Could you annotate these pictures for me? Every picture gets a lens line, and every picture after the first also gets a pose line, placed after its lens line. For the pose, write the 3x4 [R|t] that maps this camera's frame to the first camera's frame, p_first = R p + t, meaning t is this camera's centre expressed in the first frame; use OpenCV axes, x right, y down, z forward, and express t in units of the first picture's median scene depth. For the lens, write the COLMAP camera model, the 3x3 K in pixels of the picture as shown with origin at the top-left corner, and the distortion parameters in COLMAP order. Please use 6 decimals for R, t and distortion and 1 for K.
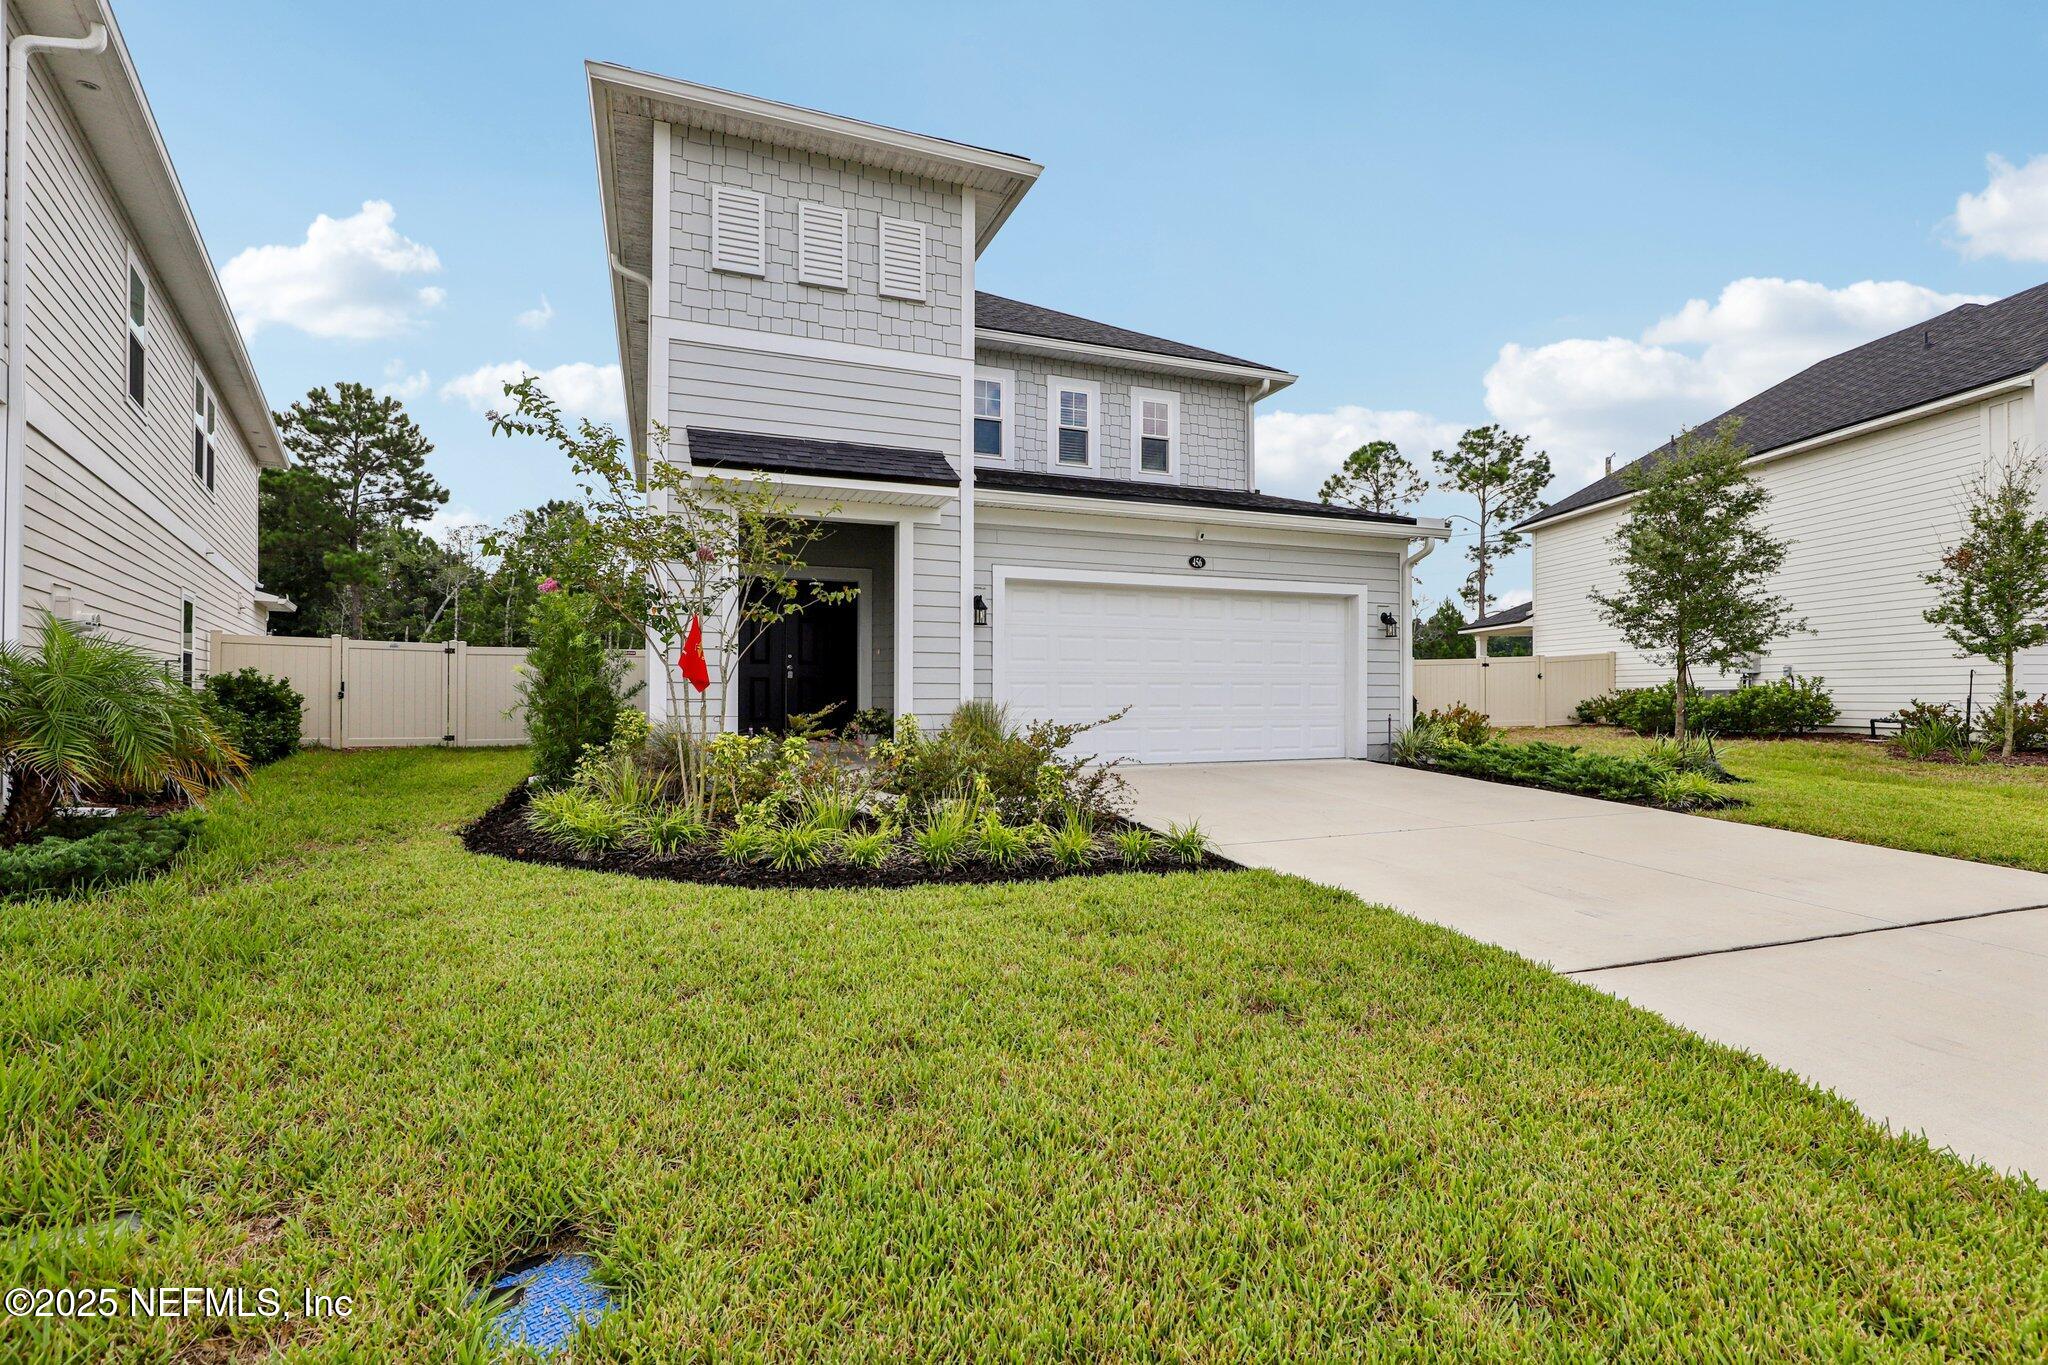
lens RADIAL K [[925.7, 0, 1019.0], [0, 925.7, 683.9], [0, 0, 1]] dist [0.001115, -0.001067]
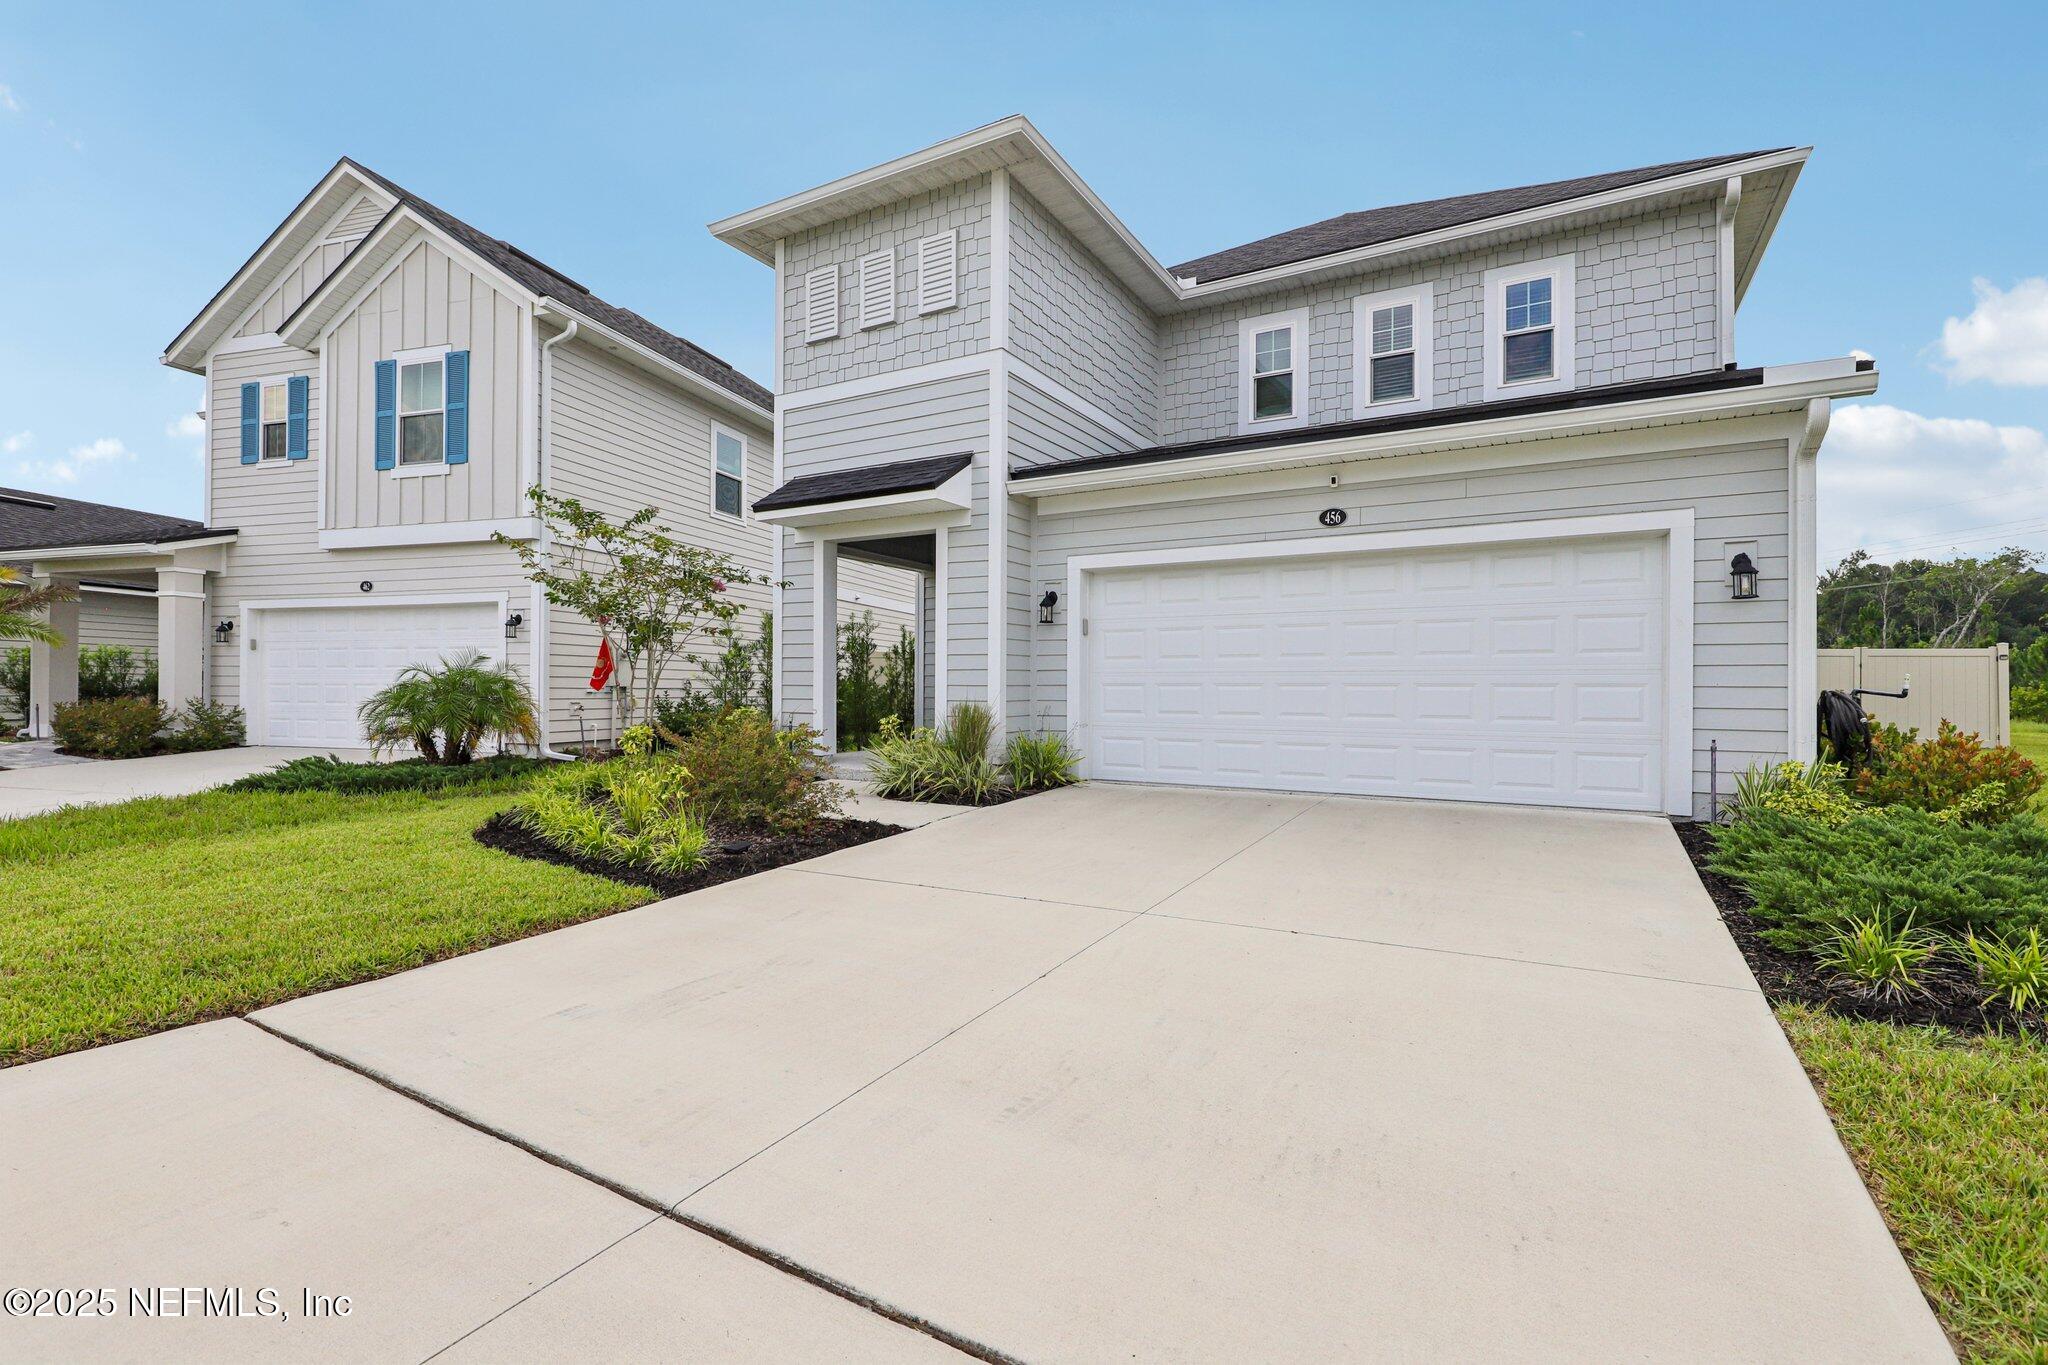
lens RADIAL K [[925.7, 0, 1022.4], [0, 925.7, 681.4], [0, 0, 1]] dist [0.001115, -0.001067]
pose [[0.626339, -0.005704, -0.779530, 0.556474], [0.003306, 0.999984, -0.004661, -0.000688], [0.779544, 0.000343, 0.626348, 0.328745]]
